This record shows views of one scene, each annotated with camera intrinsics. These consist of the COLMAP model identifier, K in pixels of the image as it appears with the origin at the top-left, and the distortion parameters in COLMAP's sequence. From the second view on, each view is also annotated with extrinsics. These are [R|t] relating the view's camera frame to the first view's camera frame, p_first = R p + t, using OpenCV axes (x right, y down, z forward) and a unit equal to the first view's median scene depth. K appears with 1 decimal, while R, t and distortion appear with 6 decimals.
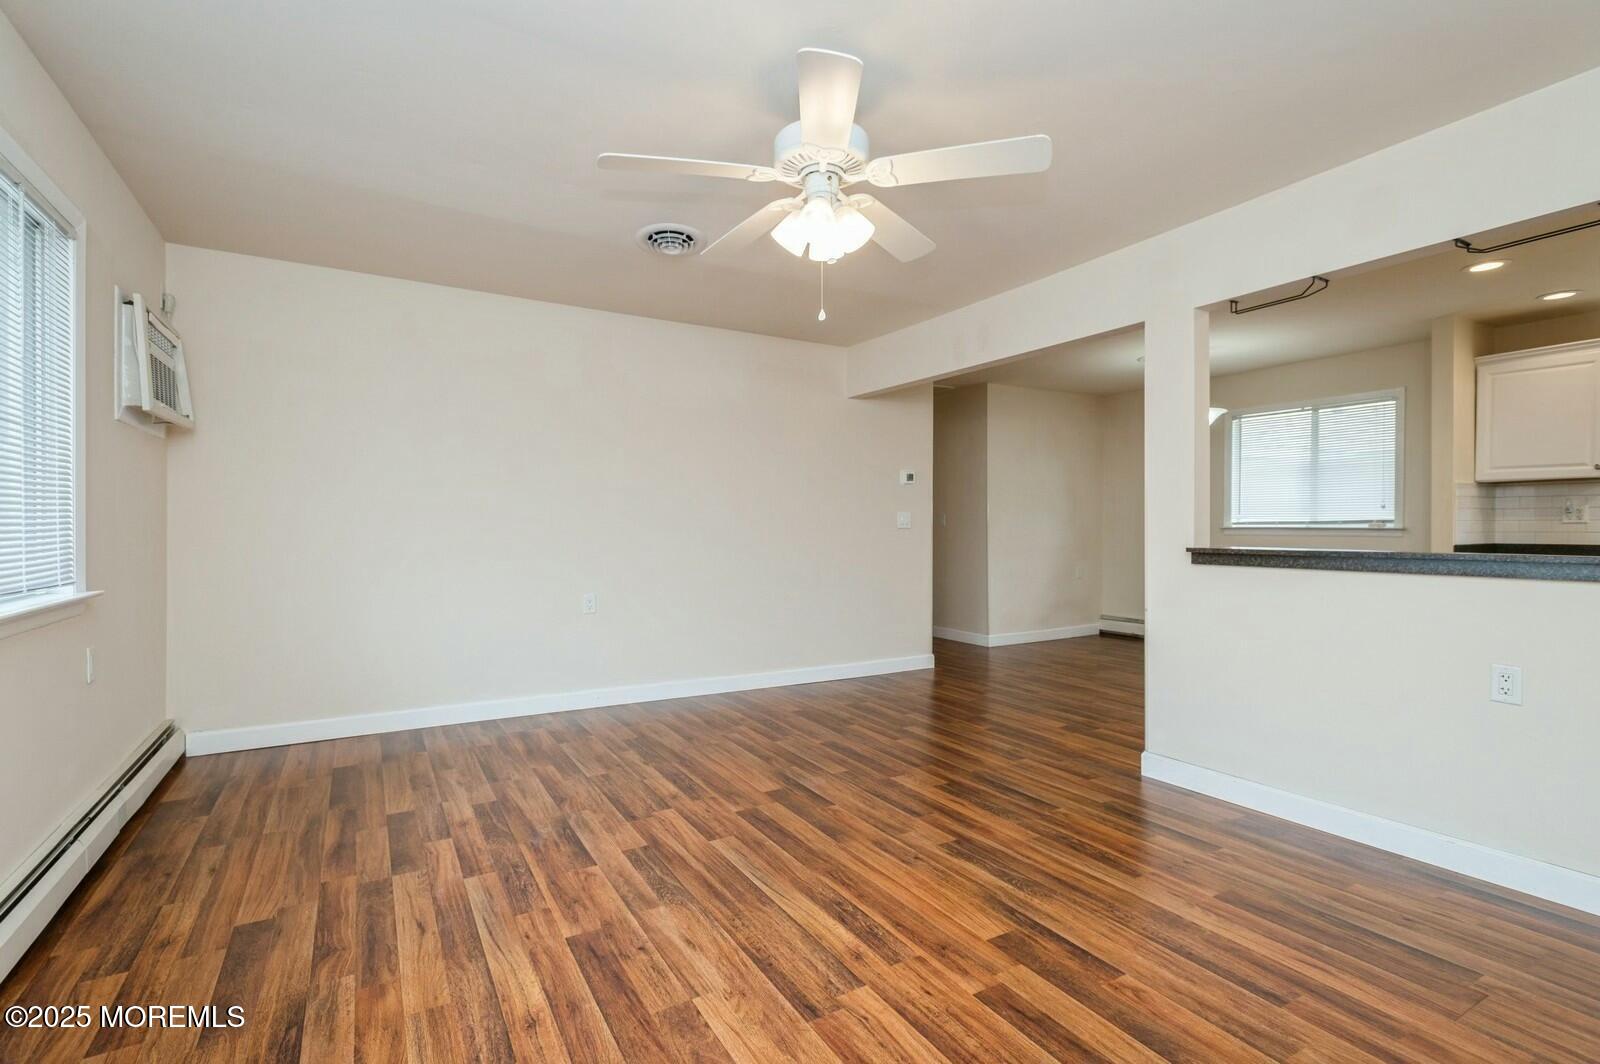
lens RADIAL K [[741.2, 0, 800.5], [0, 741.2, 521.8], [0, 0, 1]] dist [0.003523, -0.000540]
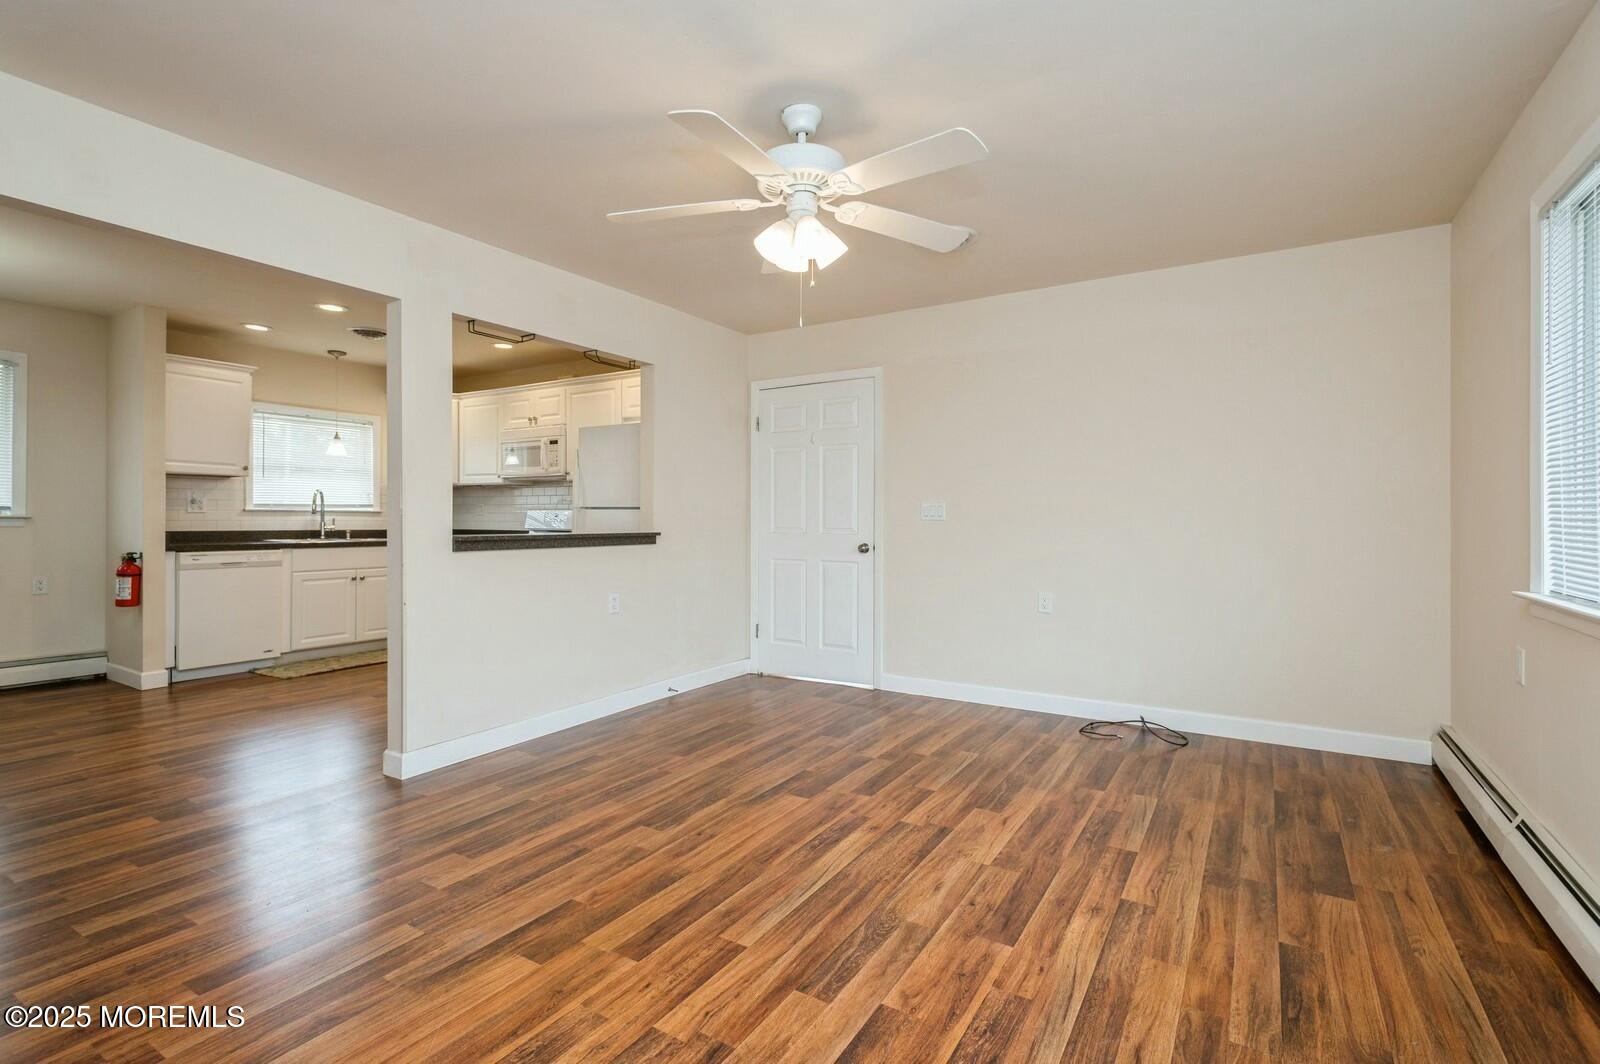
lens RADIAL K [[741.2, 0, 800.5], [0, 741.2, 521.8], [0, 0, 1]] dist [0.003523, -0.000540]
pose [[-0.460289, -0.007502, 0.887737, -0.989939], [-0.008217, 0.999957, 0.004190, 0.008639], [-0.887731, -0.005366, -0.460331, 1.610148]]
